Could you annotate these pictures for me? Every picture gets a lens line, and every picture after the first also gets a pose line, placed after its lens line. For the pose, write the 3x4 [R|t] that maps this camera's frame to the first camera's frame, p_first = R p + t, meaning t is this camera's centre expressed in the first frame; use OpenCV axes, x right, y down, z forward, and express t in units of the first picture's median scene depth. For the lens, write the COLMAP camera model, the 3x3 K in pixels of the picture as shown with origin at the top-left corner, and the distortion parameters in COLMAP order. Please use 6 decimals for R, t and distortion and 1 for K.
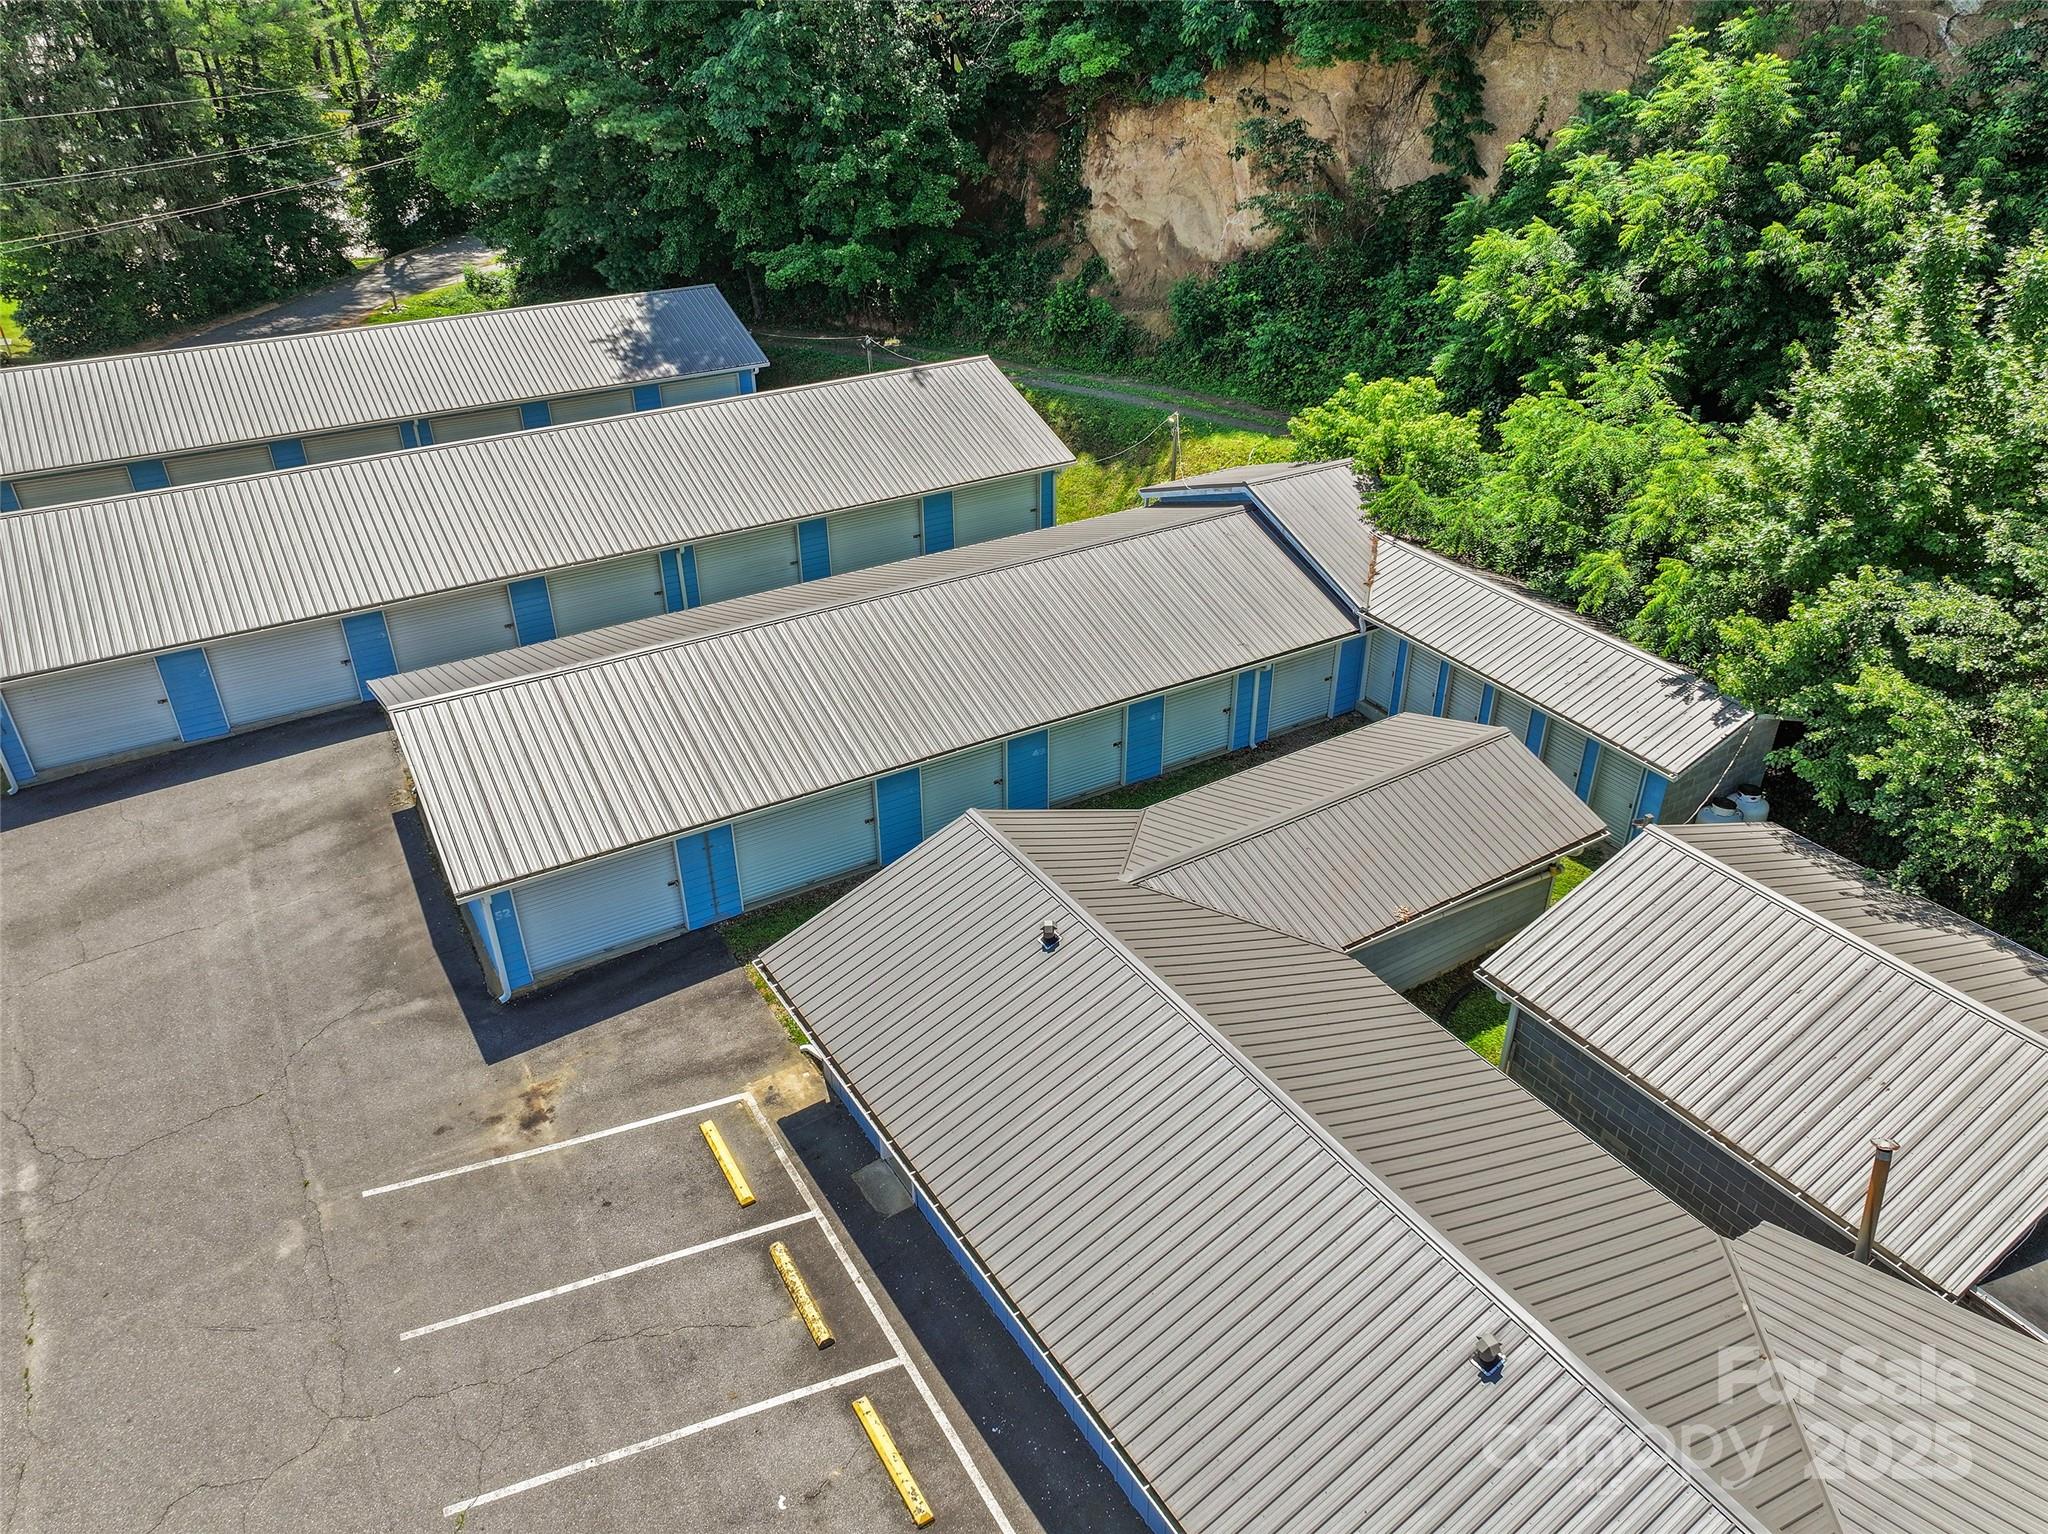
lens RADIAL K [[1443.1, 0, 1029.8], [0, 1443.1, 742.0], [0, 0, 1]] dist [0.001284, 0.002995]
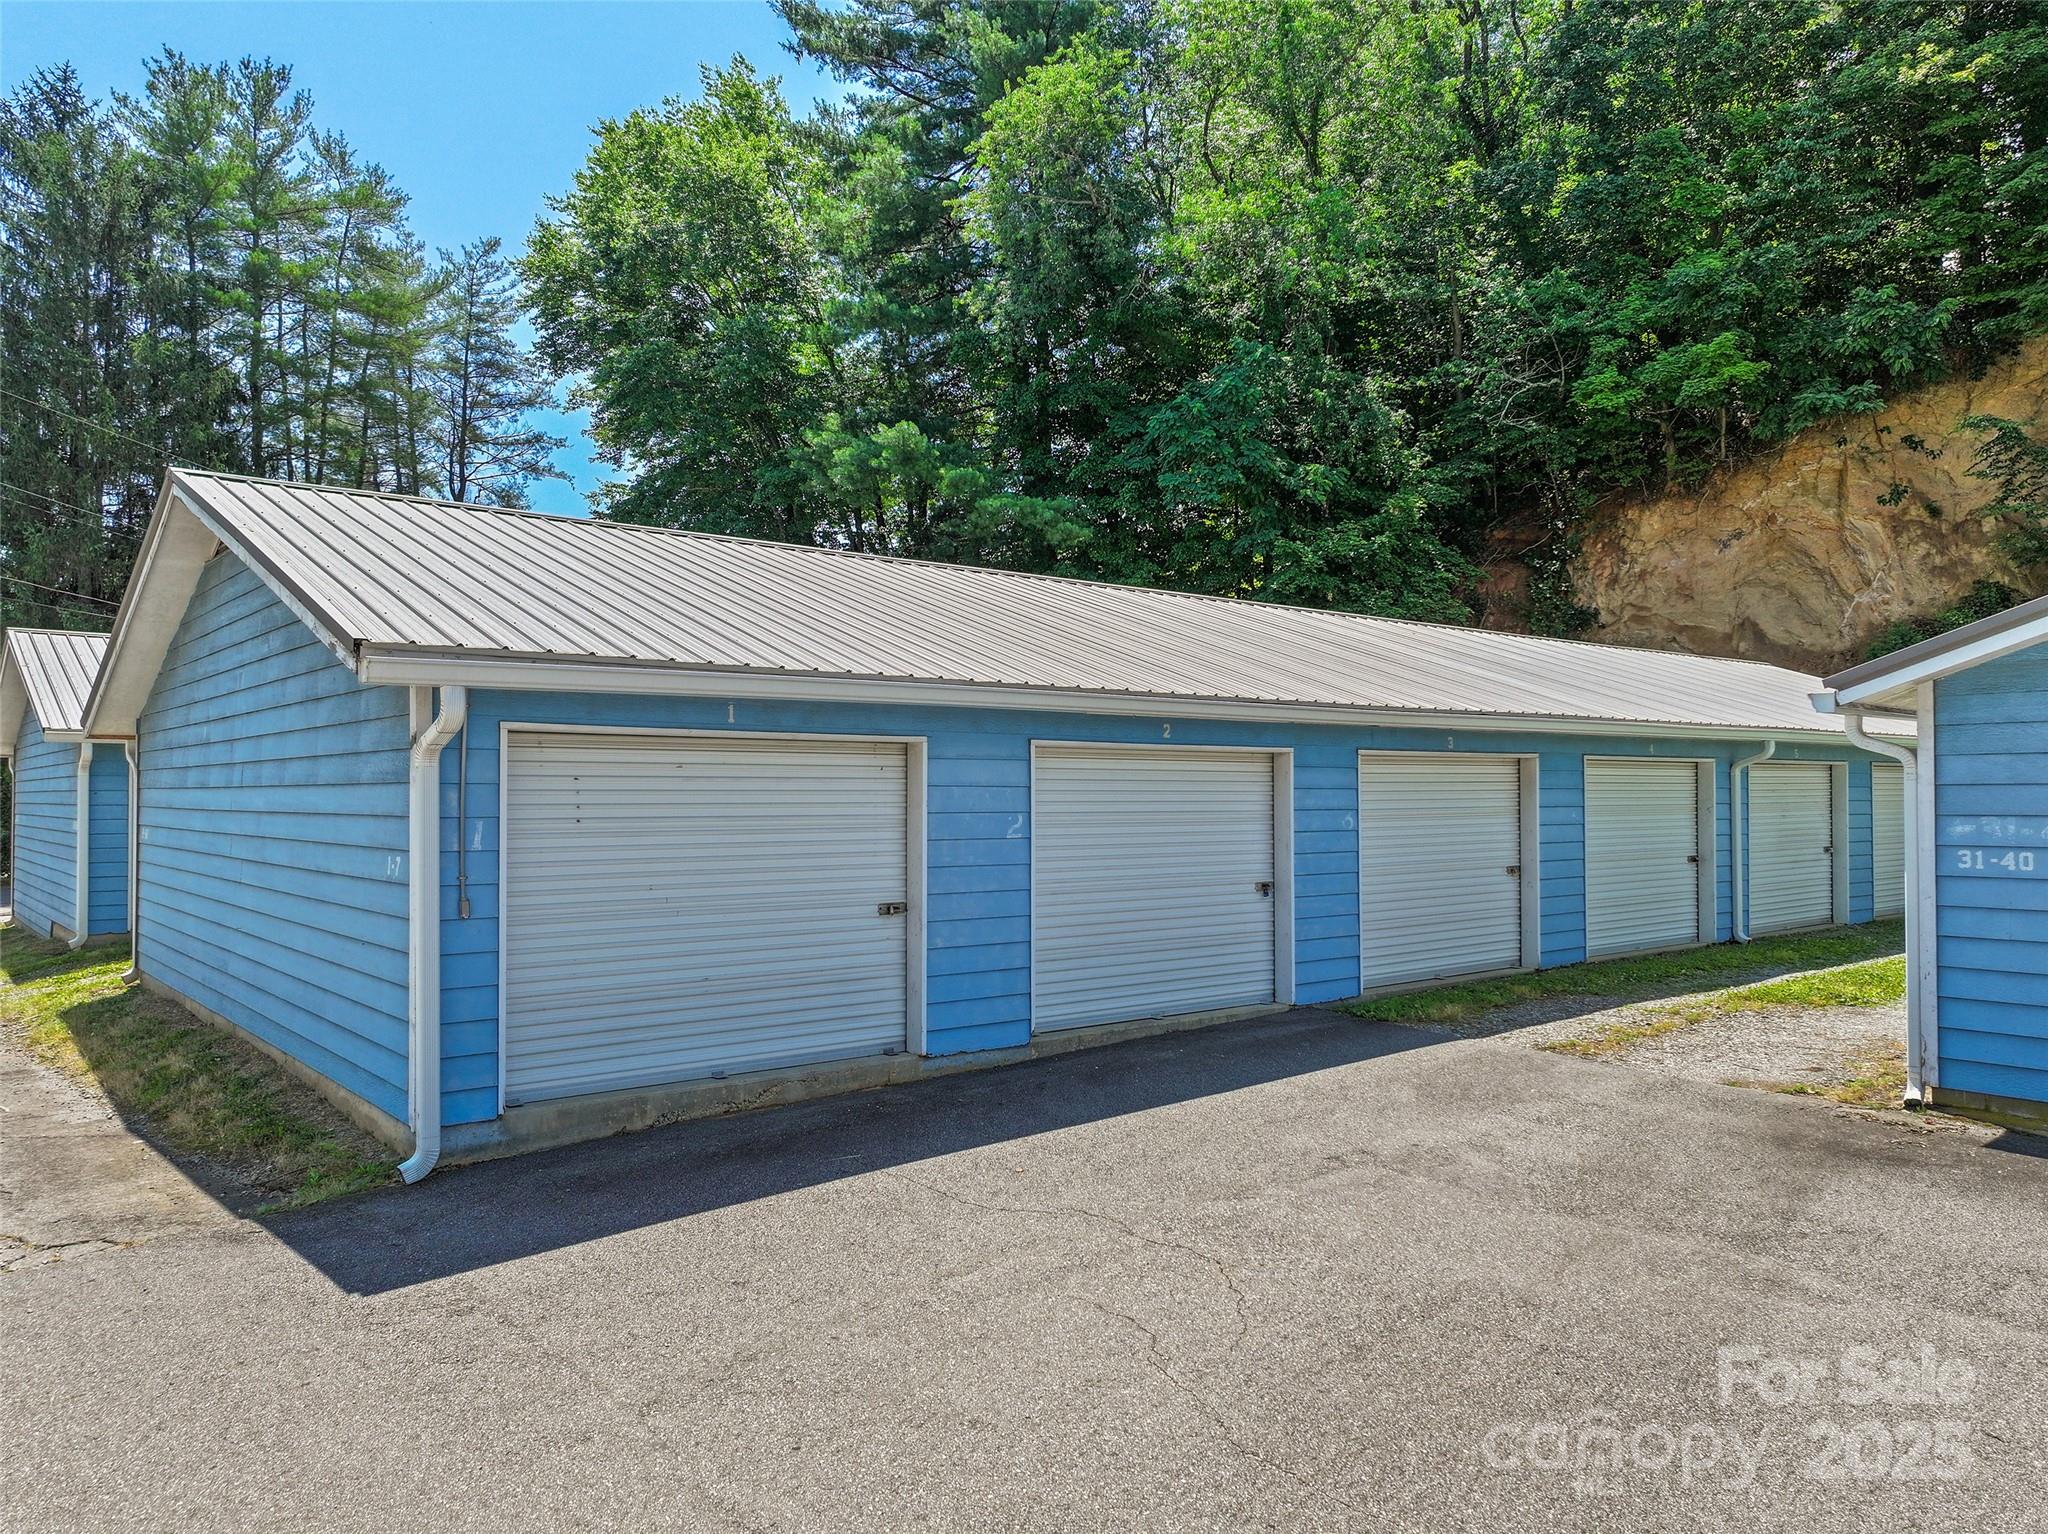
lens RADIAL K [[1443.1, 0, 1028.3], [0, 1443.1, 767.9], [0, 0, 1]] dist [-0.003252, 0.011682]
pose [[0.988397, 0.005915, 0.151776, -0.633605], [0.074120, 0.853408, -0.515946, 0.109261], [-0.132579, 0.521209, 0.843068, 0.741477]]
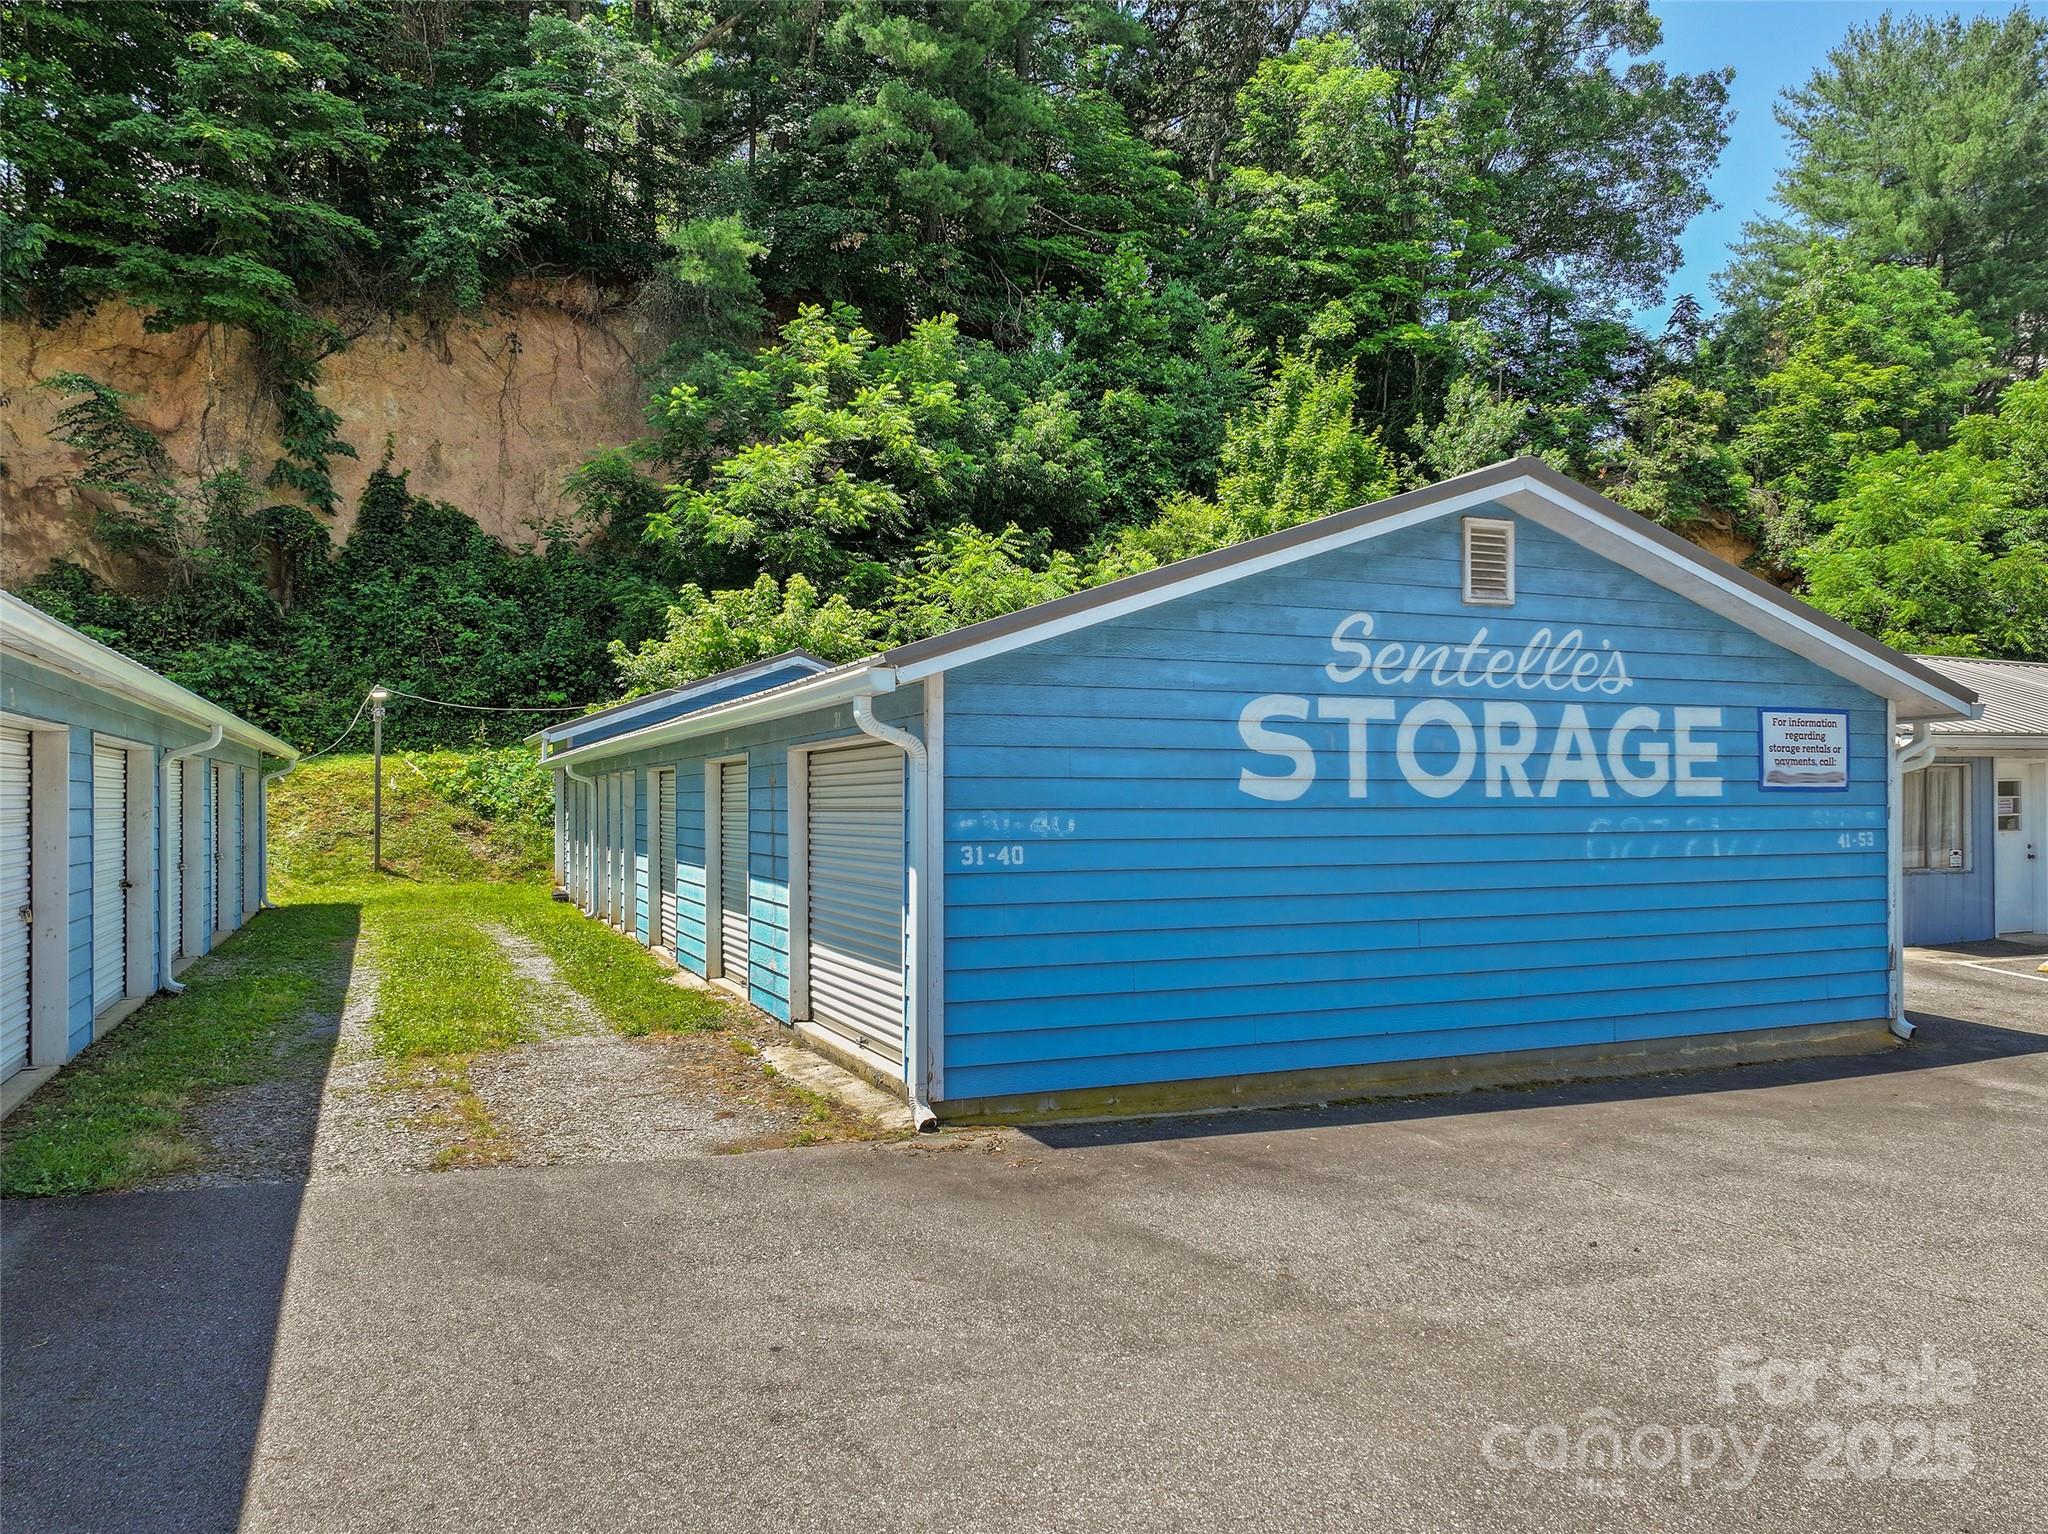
lens RADIAL K [[1518.6, 0, 1069.0], [0, 1518.6, 800.2], [0, 0, 1]] dist [-0.004883, 0.027747]
pose [[0.110775, 0.009046, 0.993804, -0.687370], [0.502194, 0.862396, -0.063828, 0.013337], [-0.857630, 0.506153, 0.090989, 0.913371]]
